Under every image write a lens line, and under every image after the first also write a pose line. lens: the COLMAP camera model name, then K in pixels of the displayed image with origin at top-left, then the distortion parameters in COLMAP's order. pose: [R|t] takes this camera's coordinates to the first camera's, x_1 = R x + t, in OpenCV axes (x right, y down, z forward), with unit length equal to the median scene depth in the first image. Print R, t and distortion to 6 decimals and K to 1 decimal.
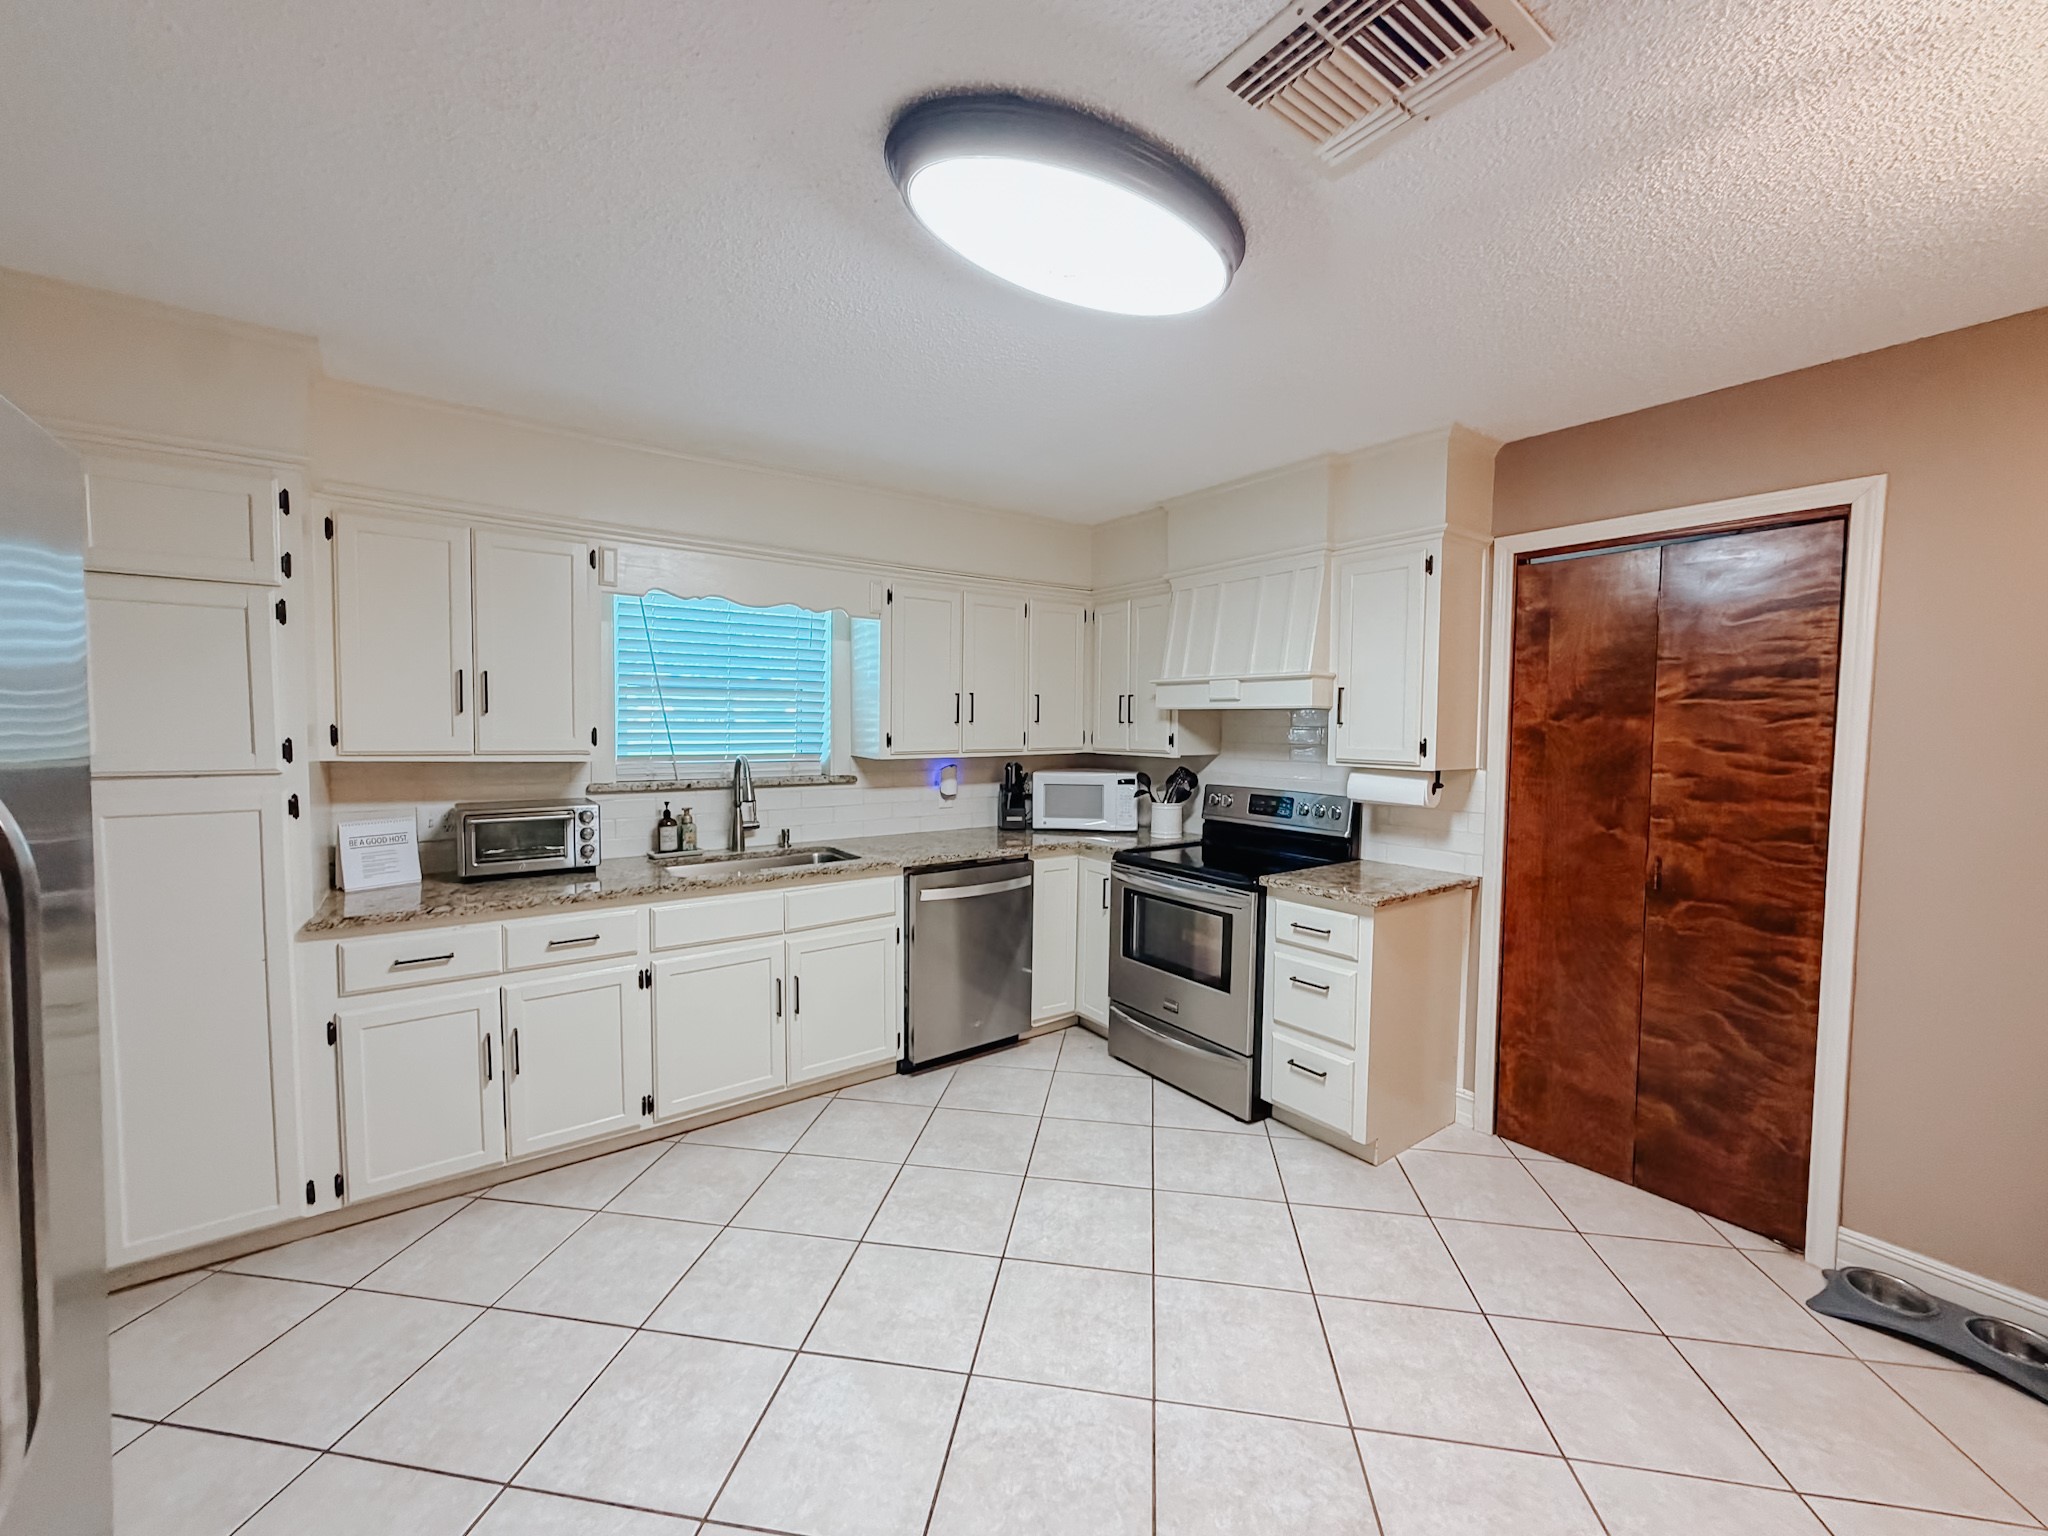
lens RADIAL K [[815.5, 0, 1025.7], [0, 815.5, 766.1], [0, 0, 1]] dist [-0.000795, -0.000547]
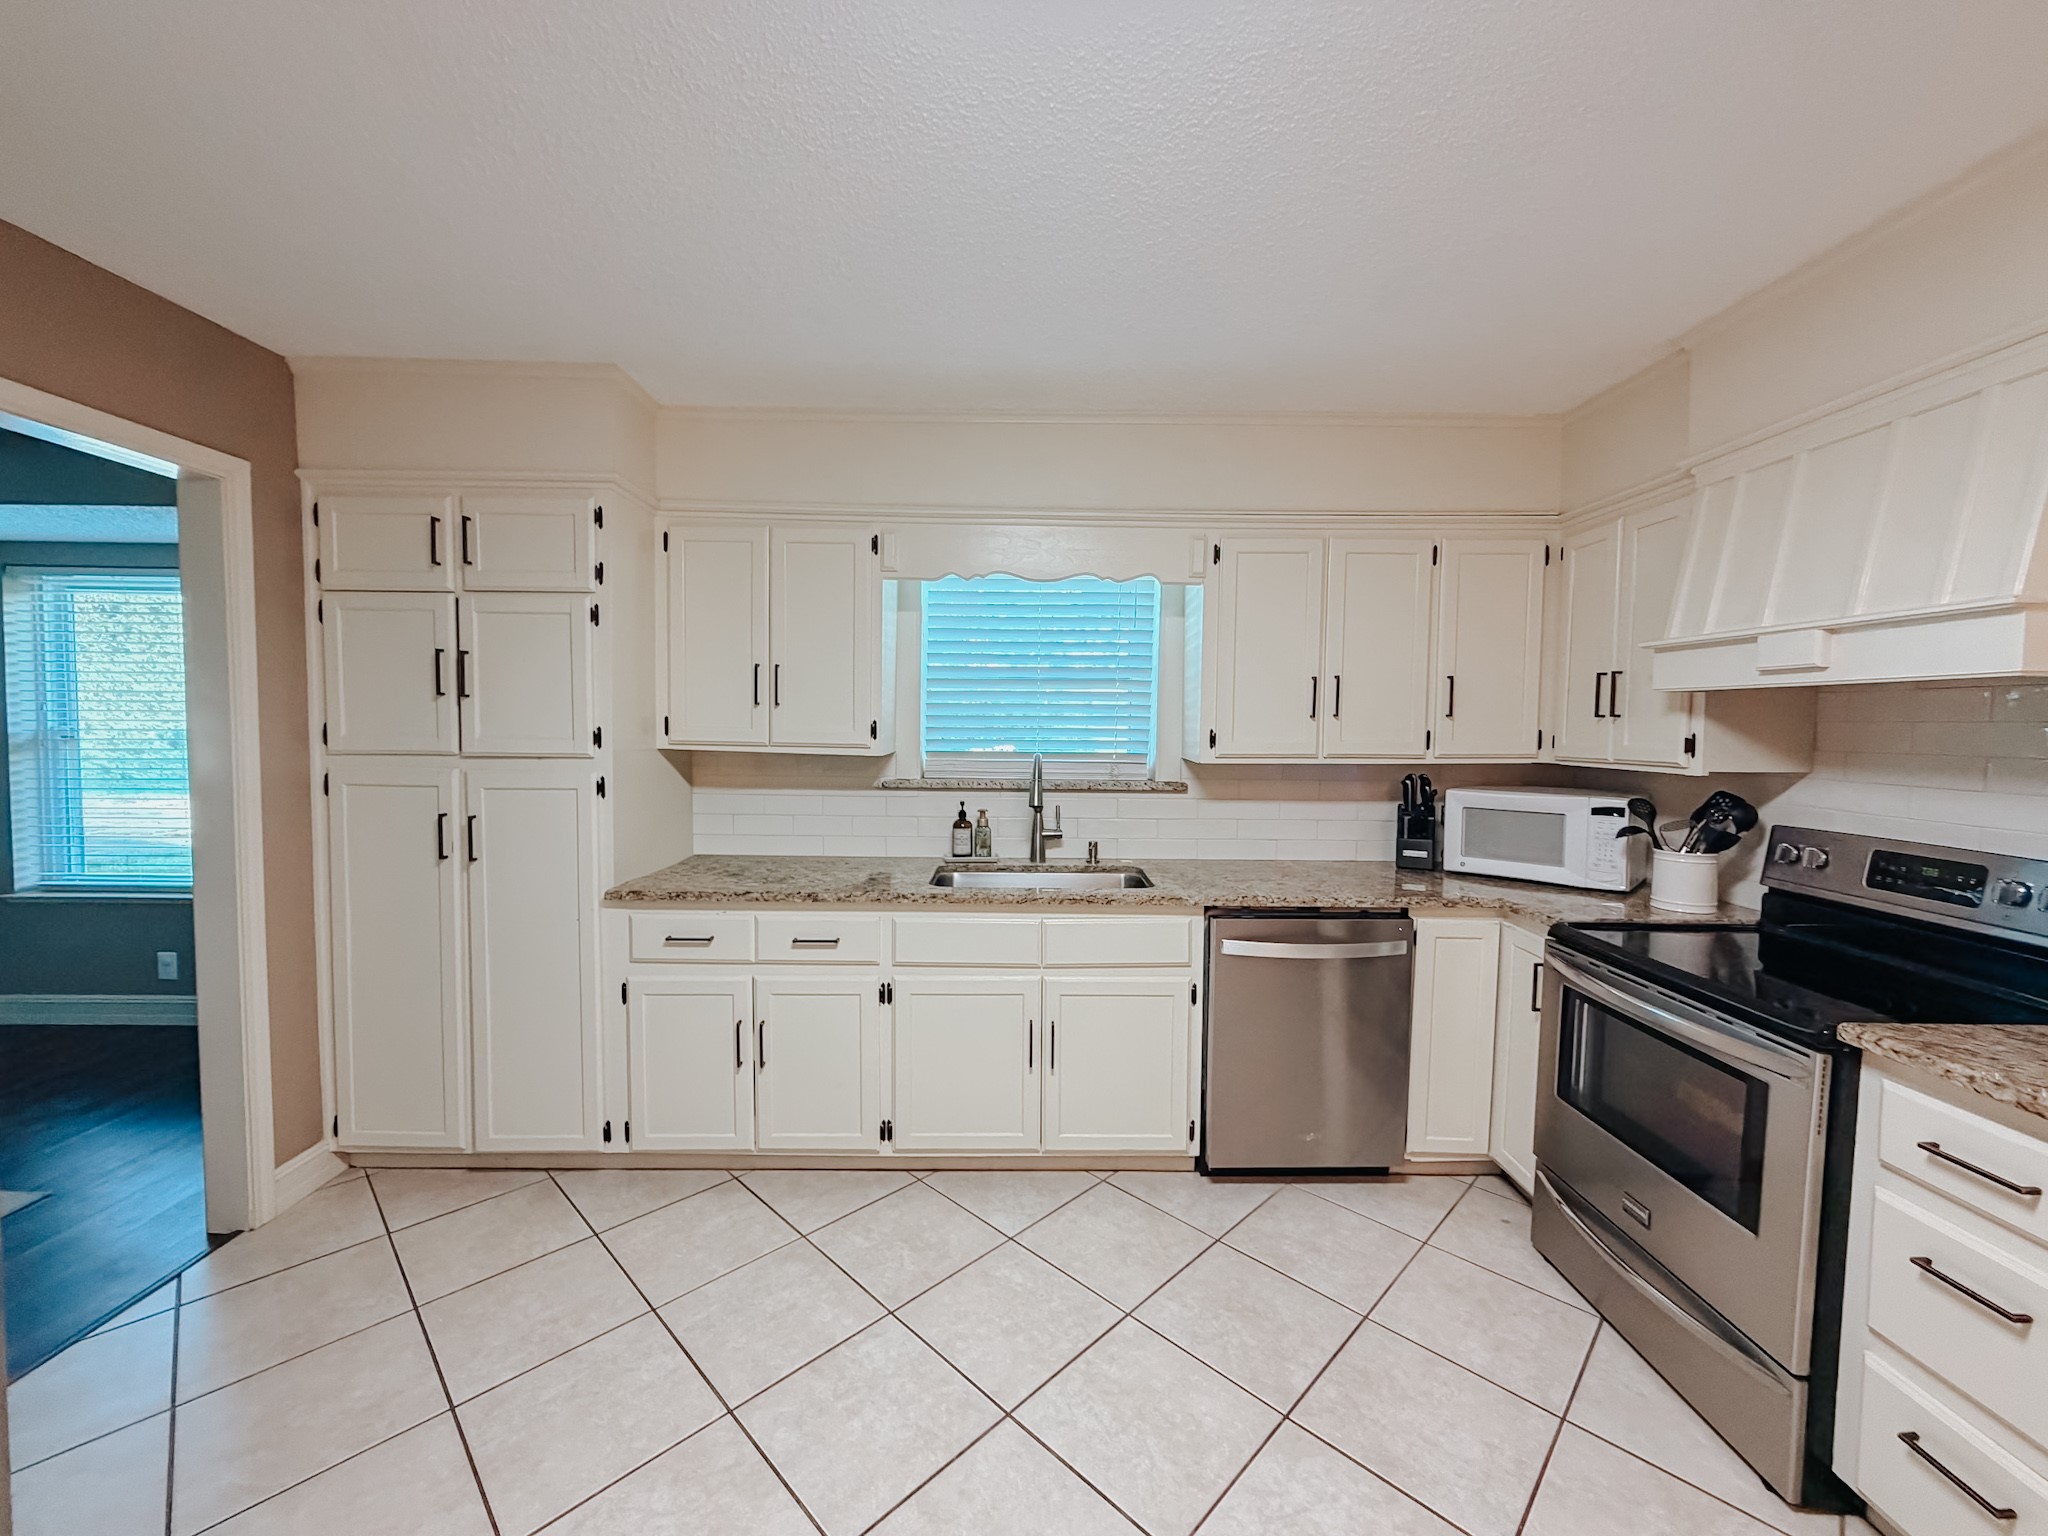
lens RADIAL K [[815.5, 0, 1021.6], [0, 815.5, 768.3], [0, 0, 1]] dist [-0.000795, -0.000547]
pose [[0.808270, 0.031802, -0.587953, 0.156002], [-0.034538, 0.999382, 0.006576, -0.002819], [0.587799, 0.014992, 0.808868, 0.285564]]
